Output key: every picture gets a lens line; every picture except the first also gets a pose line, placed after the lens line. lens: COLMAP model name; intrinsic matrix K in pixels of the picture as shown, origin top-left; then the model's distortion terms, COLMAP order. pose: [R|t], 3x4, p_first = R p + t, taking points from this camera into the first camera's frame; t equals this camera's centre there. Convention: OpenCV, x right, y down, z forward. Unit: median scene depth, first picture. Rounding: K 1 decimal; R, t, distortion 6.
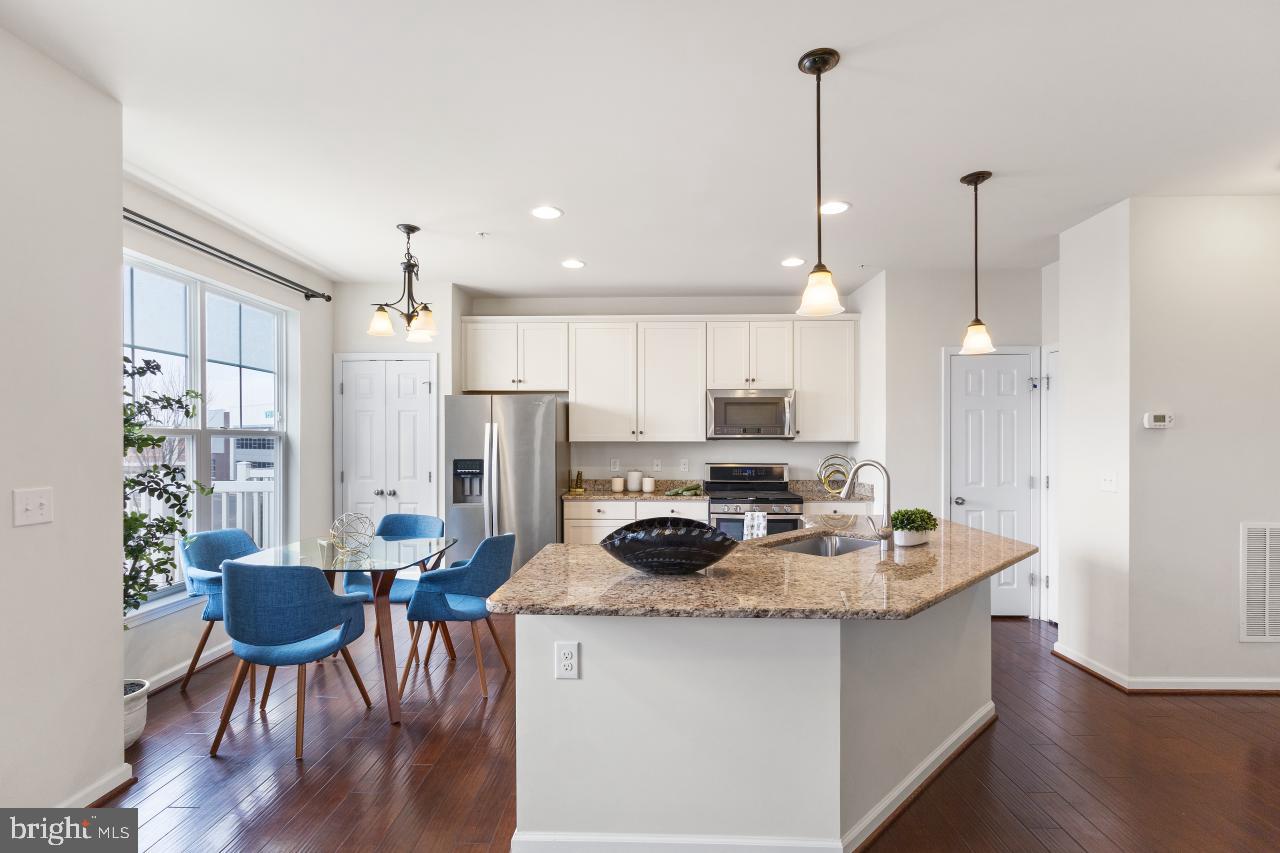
lens RADIAL K [[594.8, 0, 633.7], [0, 594.8, 441.9], [0, 0, 1]] dist [-0.000330, 0.000060]
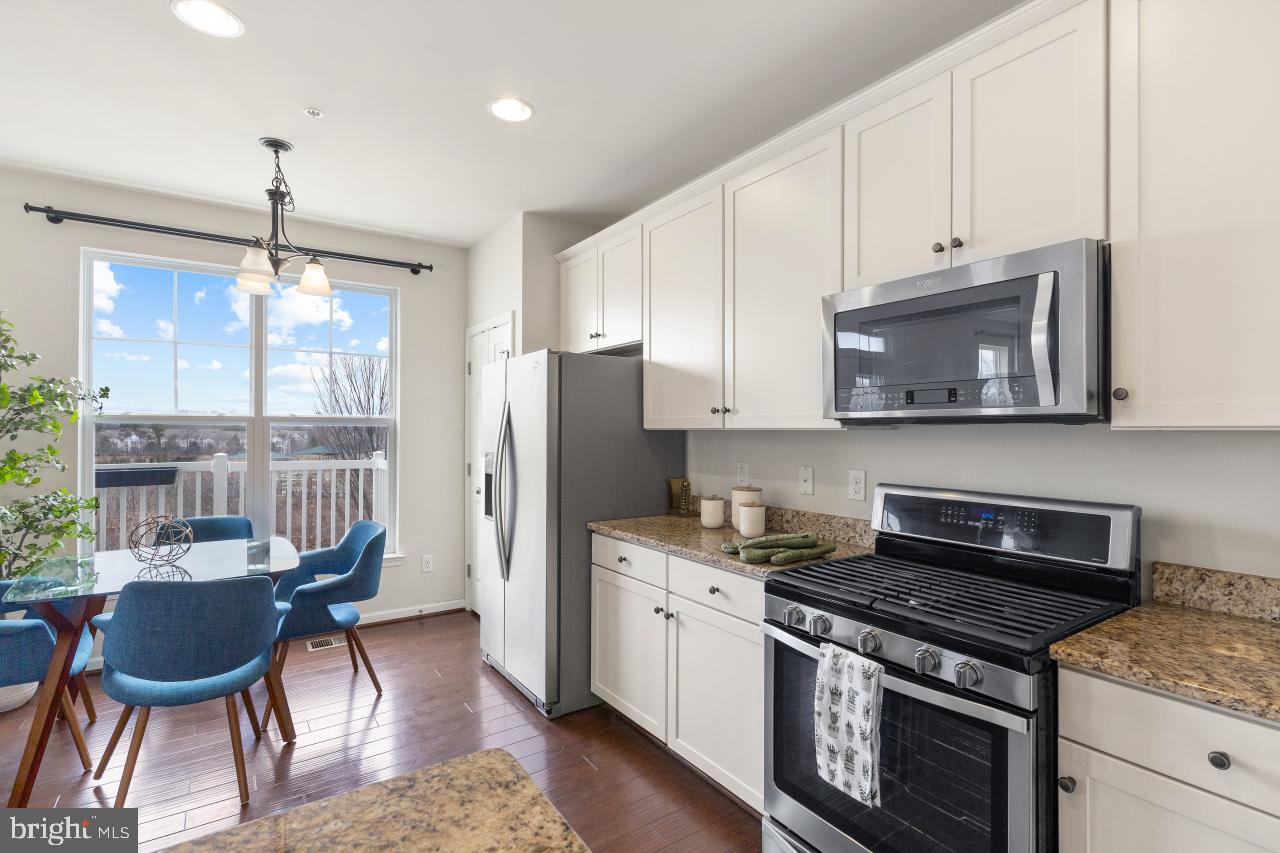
lens RADIAL K [[594.8, 0, 646.8], [0, 594.8, 427.5], [0, 0, 1]] dist [-0.000330, 0.000060]
pose [[0.600933, -0.002680, -0.799295, 0.385093], [-0.003327, 0.999977, -0.005855, 0.001340], [0.799292, 0.006178, 0.600911, 0.707663]]
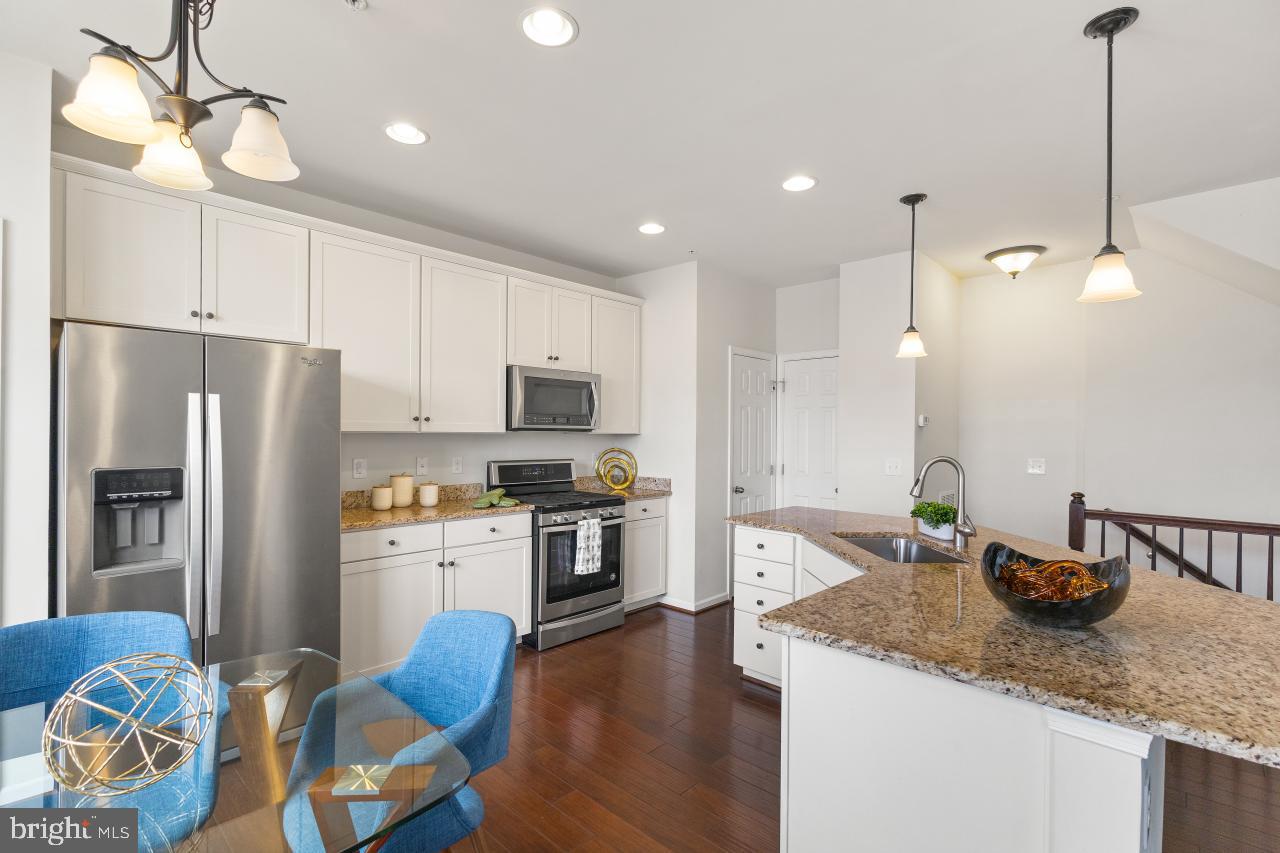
lens RADIAL K [[594.8, 0, 636.6], [0, 594.8, 431.6], [0, 0, 1]] dist [-0.000330, 0.000060]
pose [[0.659302, 0.007917, 0.751837, -0.364677], [-0.008469, 0.999959, -0.003103, -0.001384], [-0.751831, -0.004321, 0.659342, 0.400558]]
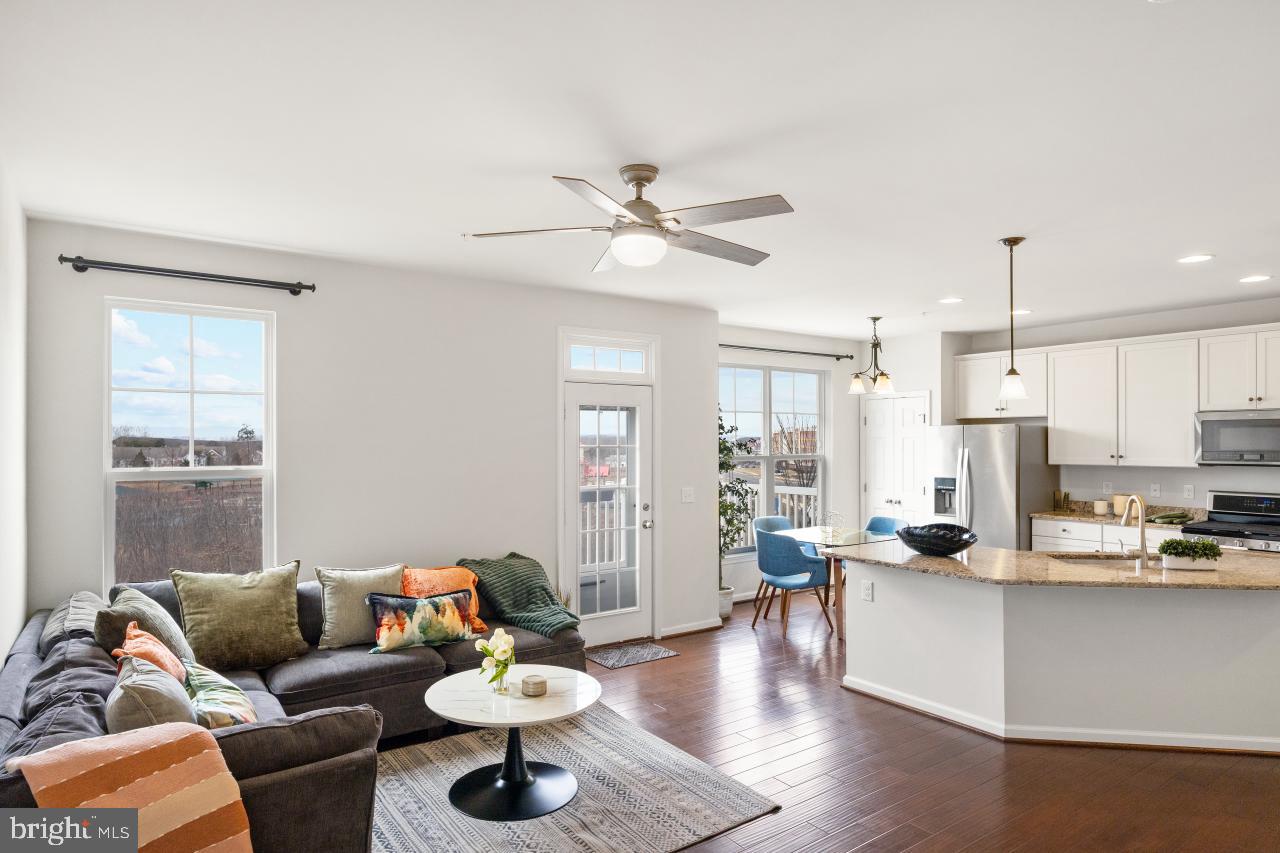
lens RADIAL K [[735.4, 0, 668.4], [0, 735.4, 439.6], [0, 0, 1]] dist [0.002366, 0.000250]
pose [[0.629771, -0.005314, -0.776763, 0.529545], [0.002467, 0.999985, -0.004840, -0.043174], [0.776777, 0.001132, 0.629775, -0.392640]]
